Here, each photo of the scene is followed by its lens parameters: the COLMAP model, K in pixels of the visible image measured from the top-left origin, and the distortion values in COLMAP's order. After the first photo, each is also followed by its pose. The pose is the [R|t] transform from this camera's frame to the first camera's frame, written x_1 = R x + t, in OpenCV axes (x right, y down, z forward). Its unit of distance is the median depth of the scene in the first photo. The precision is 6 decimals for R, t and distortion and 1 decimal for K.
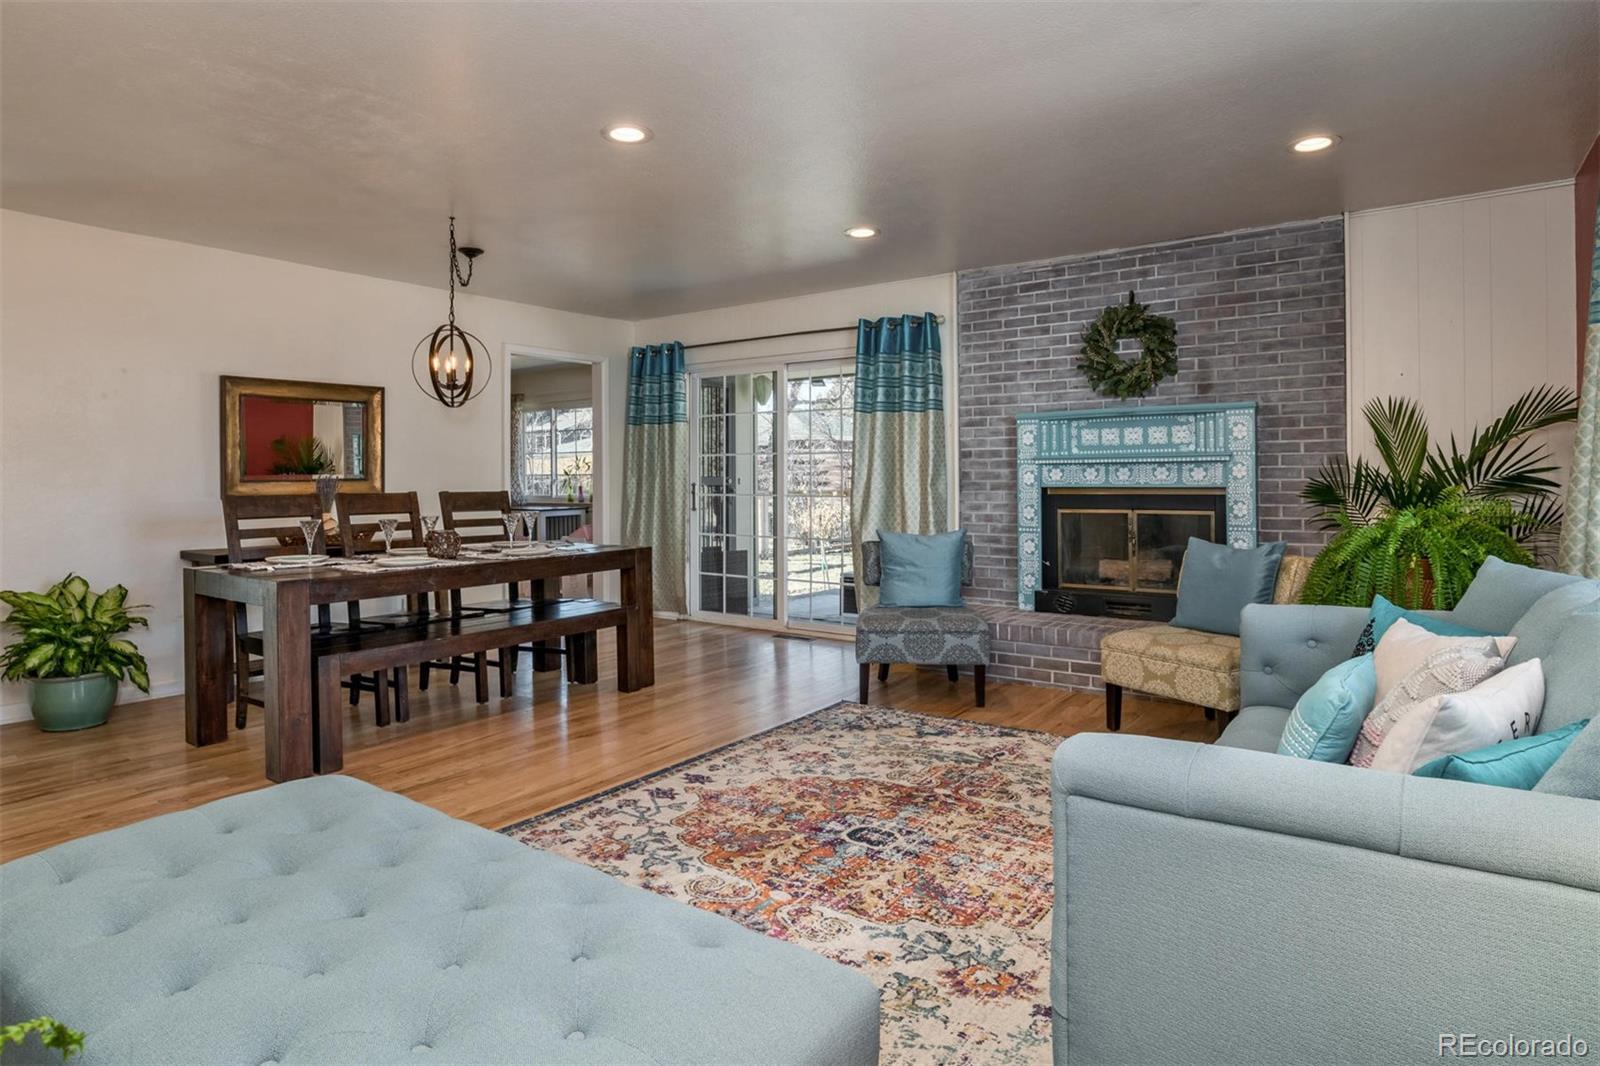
lens RADIAL K [[901.5, 0, 799.0], [0, 901.5, 486.4], [0, 0, 1]] dist [-0.064492, 0.041175]
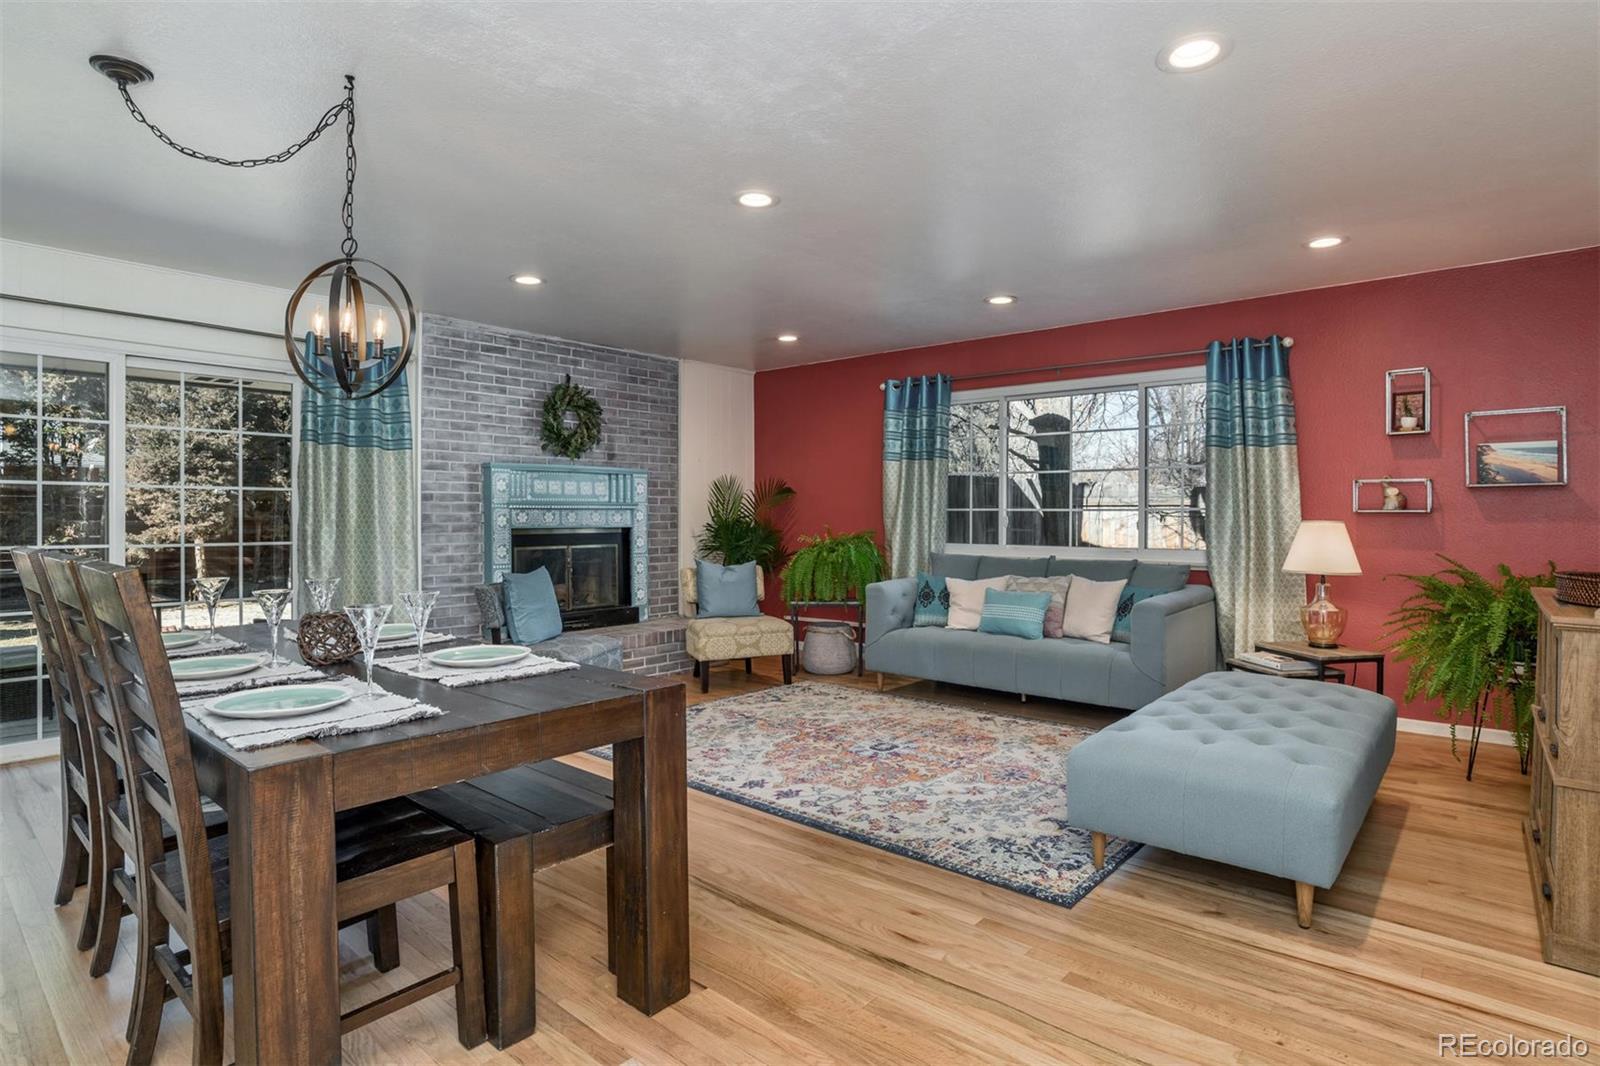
lens RADIAL K [[813.9, 0, 813.4], [0, 813.9, 527.2], [0, 0, 1]] dist [-0.061188, 0.026975]
pose [[0.083497, -0.007536, 0.996480, -0.796520], [0.008403, 0.999941, 0.006858, -0.005275], [-0.996473, 0.007801, 0.083556, 0.588033]]
